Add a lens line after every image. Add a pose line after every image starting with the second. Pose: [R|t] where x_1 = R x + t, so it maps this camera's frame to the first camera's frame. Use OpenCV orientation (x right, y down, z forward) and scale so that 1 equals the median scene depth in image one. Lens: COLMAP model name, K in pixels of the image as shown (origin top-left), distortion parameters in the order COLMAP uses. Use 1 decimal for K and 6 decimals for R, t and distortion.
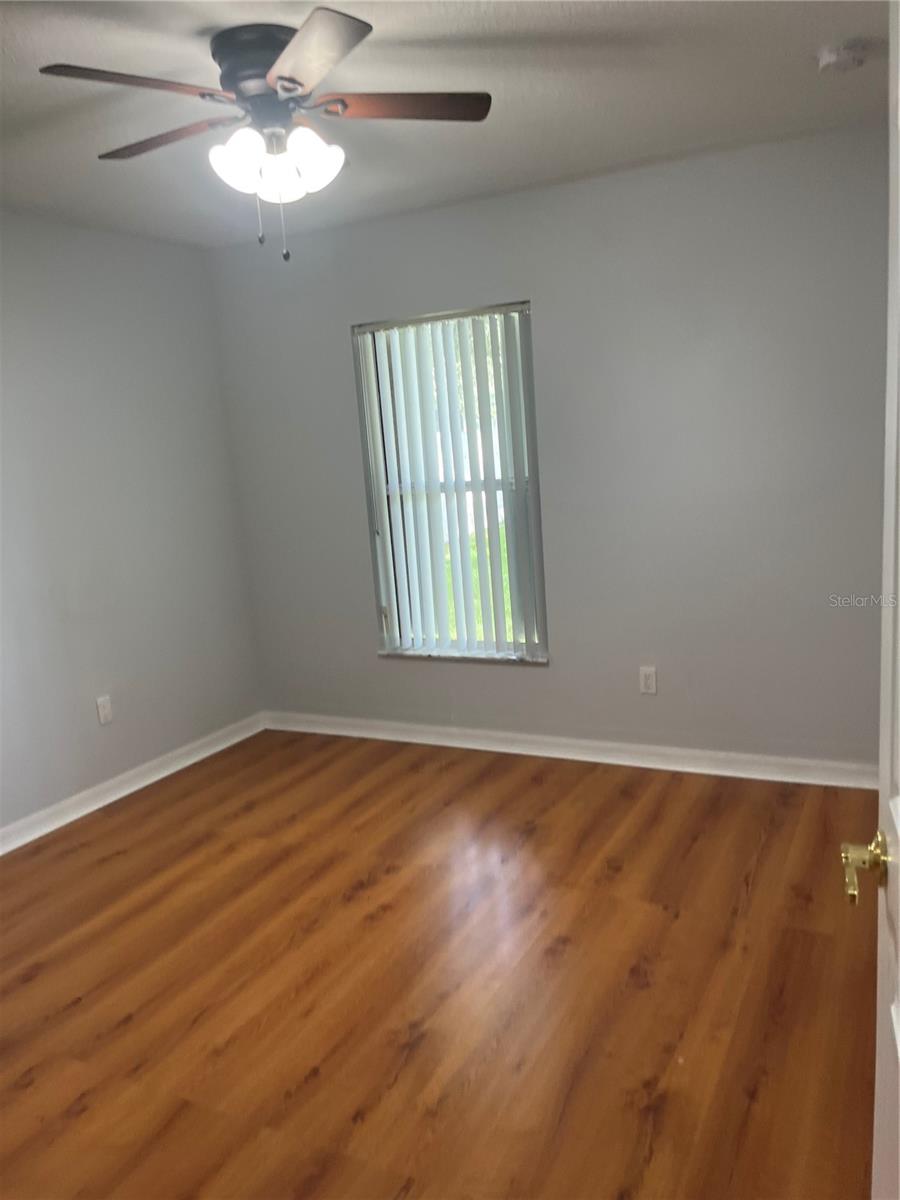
lens RADIAL K [[915.2, 0, 450.8], [0, 915.2, 601.8], [0, 0, 1]] dist [0.071331, -0.093967]
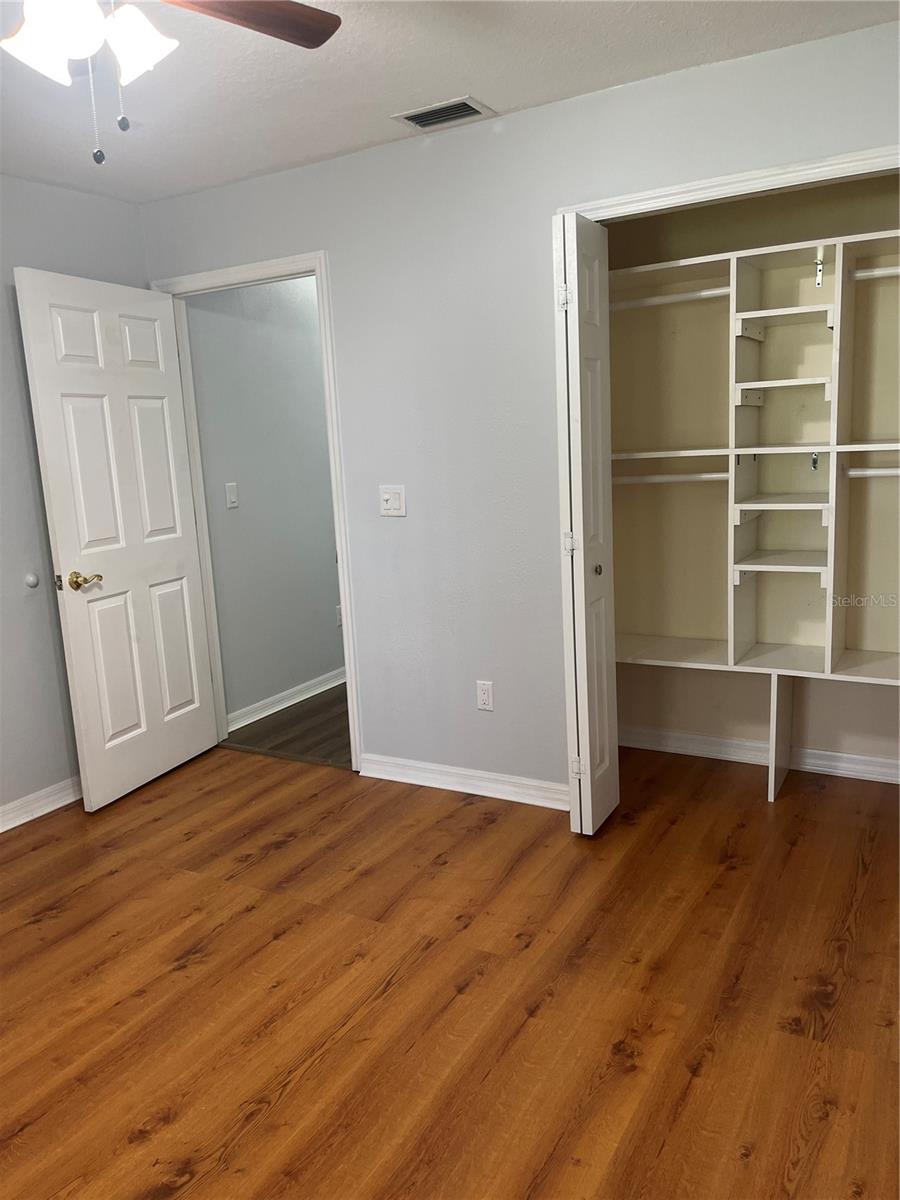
lens RADIAL K [[915.2, 0, 451.9], [0, 915.2, 597.7], [0, 0, 1]] dist [0.071331, -0.093967]
pose [[-0.990914, 0.119527, 0.061672, -0.462251], [0.133327, 0.933334, 0.333333, -0.259496], [-0.017719, 0.338527, -0.940790, 1.826685]]
